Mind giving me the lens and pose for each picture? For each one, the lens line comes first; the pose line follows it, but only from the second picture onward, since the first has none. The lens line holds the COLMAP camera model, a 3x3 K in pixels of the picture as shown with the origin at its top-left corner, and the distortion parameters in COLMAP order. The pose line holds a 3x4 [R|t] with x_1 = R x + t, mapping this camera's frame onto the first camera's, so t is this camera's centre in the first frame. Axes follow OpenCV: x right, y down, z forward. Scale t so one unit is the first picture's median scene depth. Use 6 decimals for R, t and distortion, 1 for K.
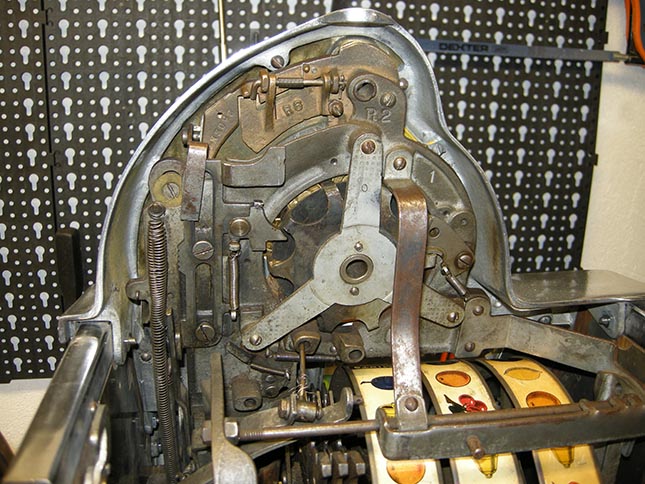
lens RADIAL K [[659.2, 0, 322.5], [0, 659.2, 242.0], [0, 0, 1]] dist [-0.198729, 0.131017]
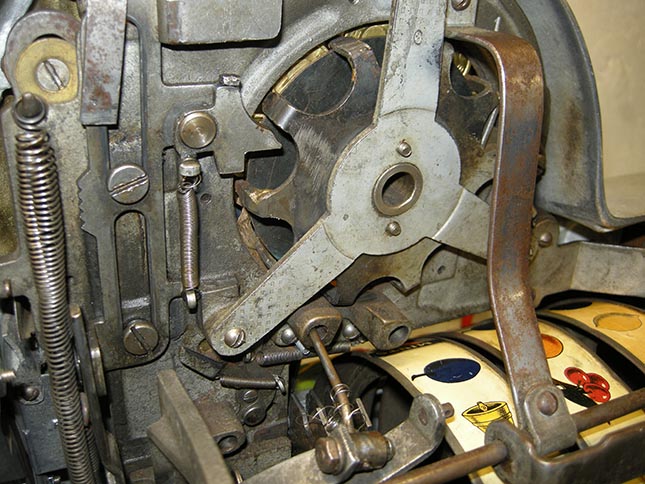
lens RADIAL K [[659.2, 0, 322.5], [0, 659.2, 242.0], [0, 0, 1]] dist [-0.198729, 0.131017]
pose [[0.964642, -0.128646, 0.230036, -0.151427], [0.117809, 0.991204, 0.060296, 0.043892], [-0.235770, -0.031063, 0.971312, 0.445249]]
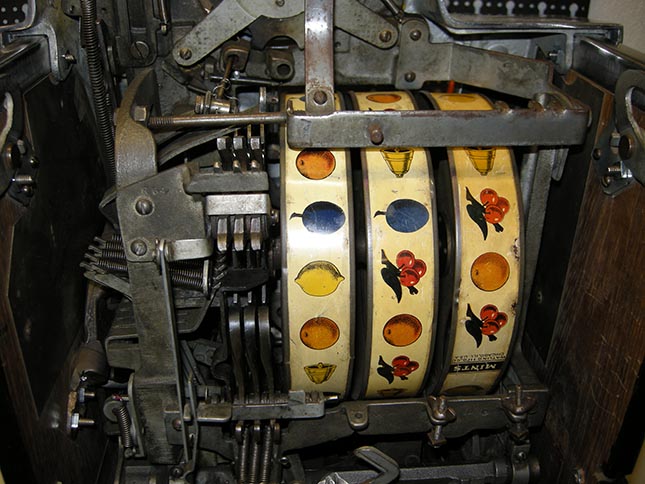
lens RADIAL K [[659.2, 0, 322.5], [0, 659.2, 242.0], [0, 0, 1]] dist [-0.198729, 0.131017]
pose [[0.996861, 0.024763, -0.075201, 0.198602], [-0.008575, 0.978009, 0.208386, 0.230609], [0.078707, -0.207087, 0.975151, -0.027590]]
